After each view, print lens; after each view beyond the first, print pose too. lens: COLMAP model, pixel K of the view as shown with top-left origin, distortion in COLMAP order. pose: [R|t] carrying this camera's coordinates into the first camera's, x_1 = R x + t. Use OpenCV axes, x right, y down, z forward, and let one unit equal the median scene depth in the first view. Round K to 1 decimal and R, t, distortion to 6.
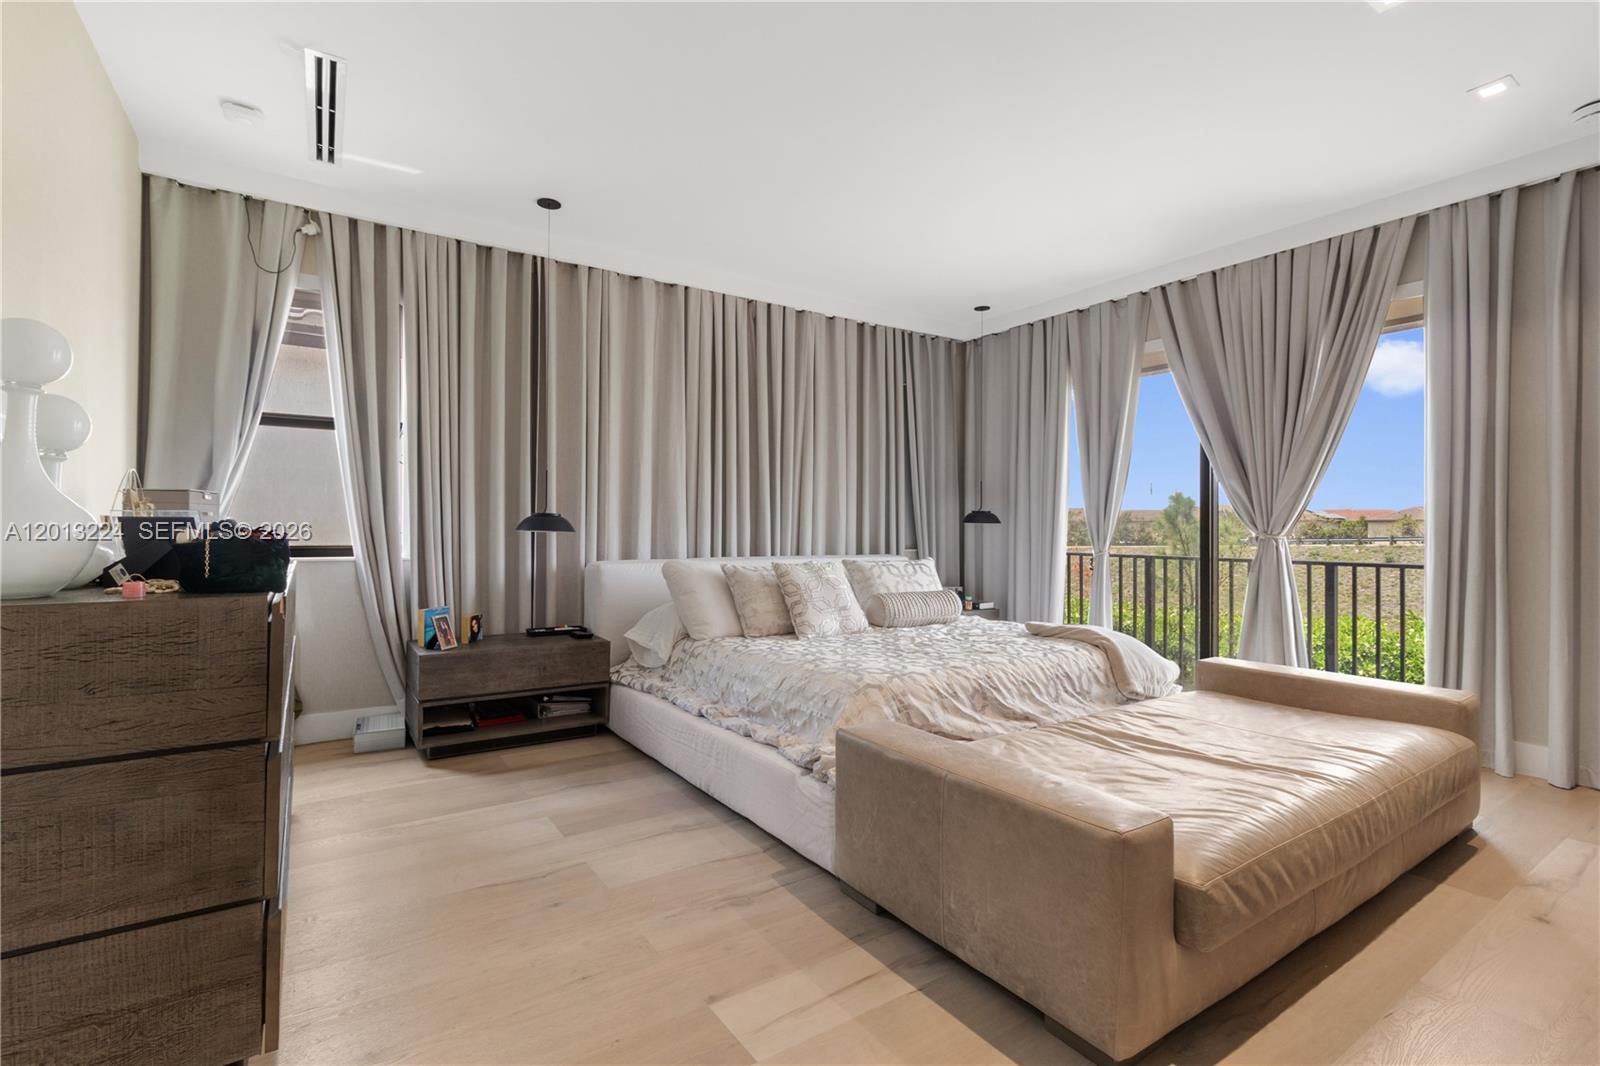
lens RADIAL K [[742.8, 0, 805.7], [0, 742.8, 533.5], [0, 0, 1]] dist [0.003643, -0.000352]
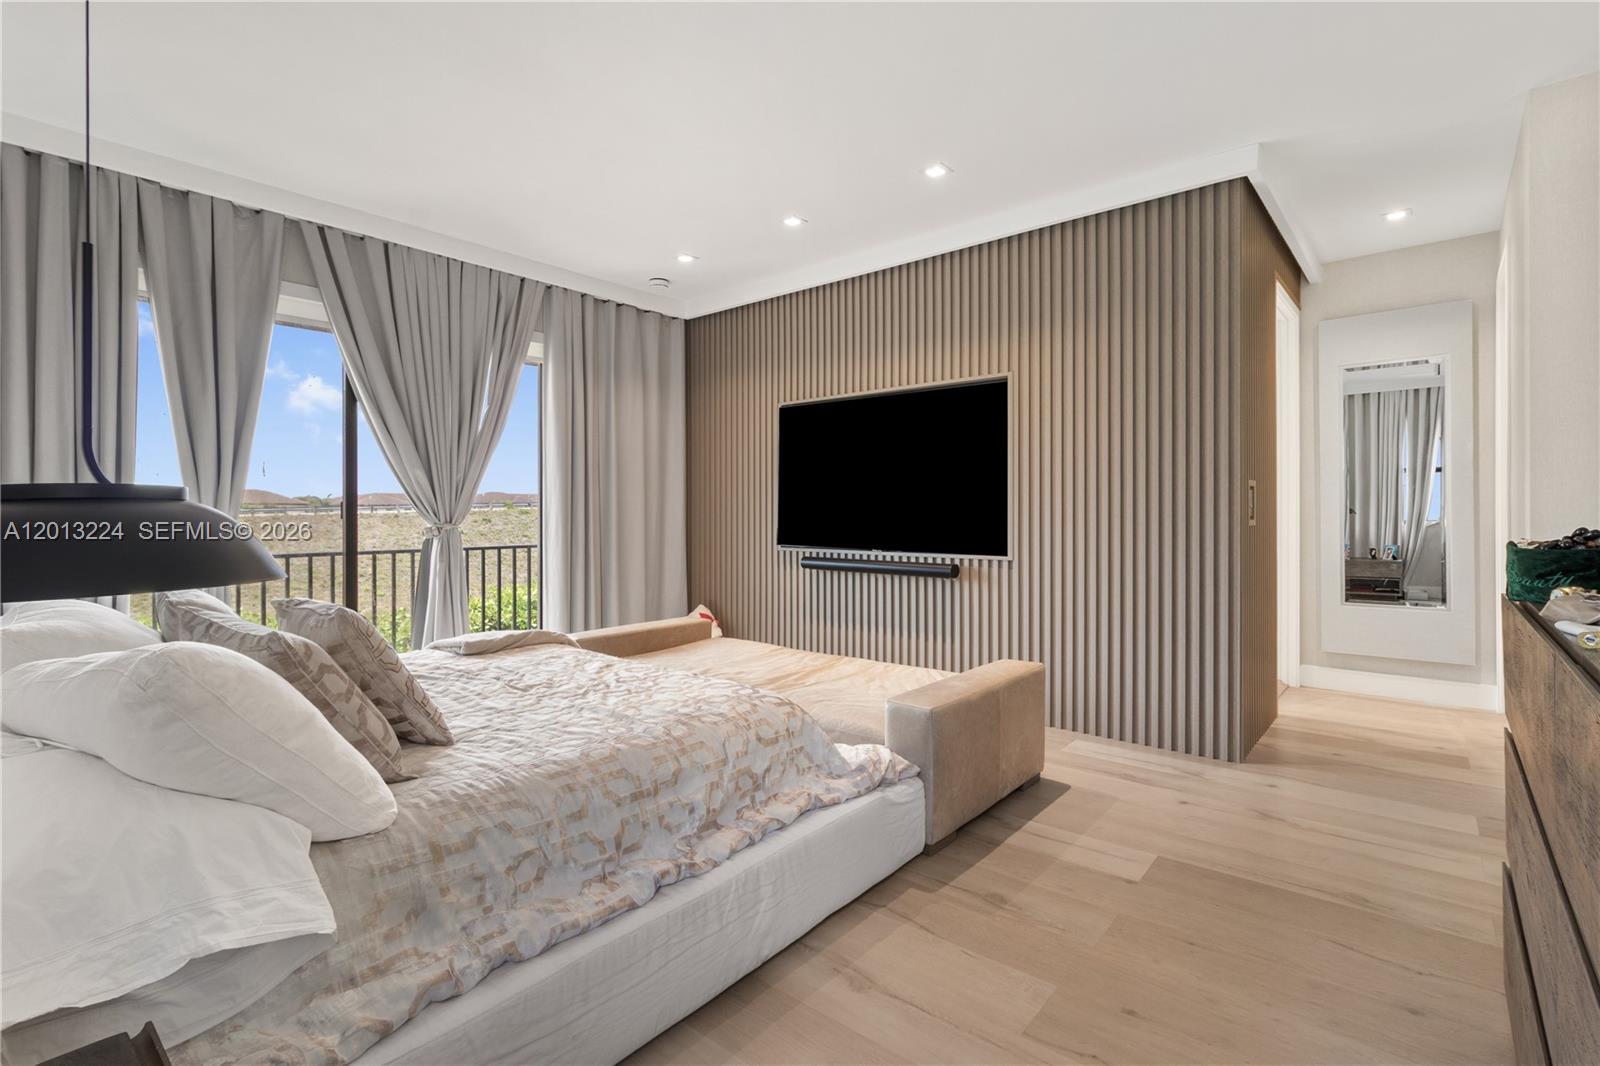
lens RADIAL K [[742.8, 0, 804.6], [0, 742.8, 516.6], [0, 0, 1]] dist [0.003643, -0.000352]
pose [[-0.275549, -0.008176, 0.961252, -0.869724], [0.007257, 0.999918, 0.010585, -0.029298], [-0.961260, 0.009893, -0.275467, 1.353132]]
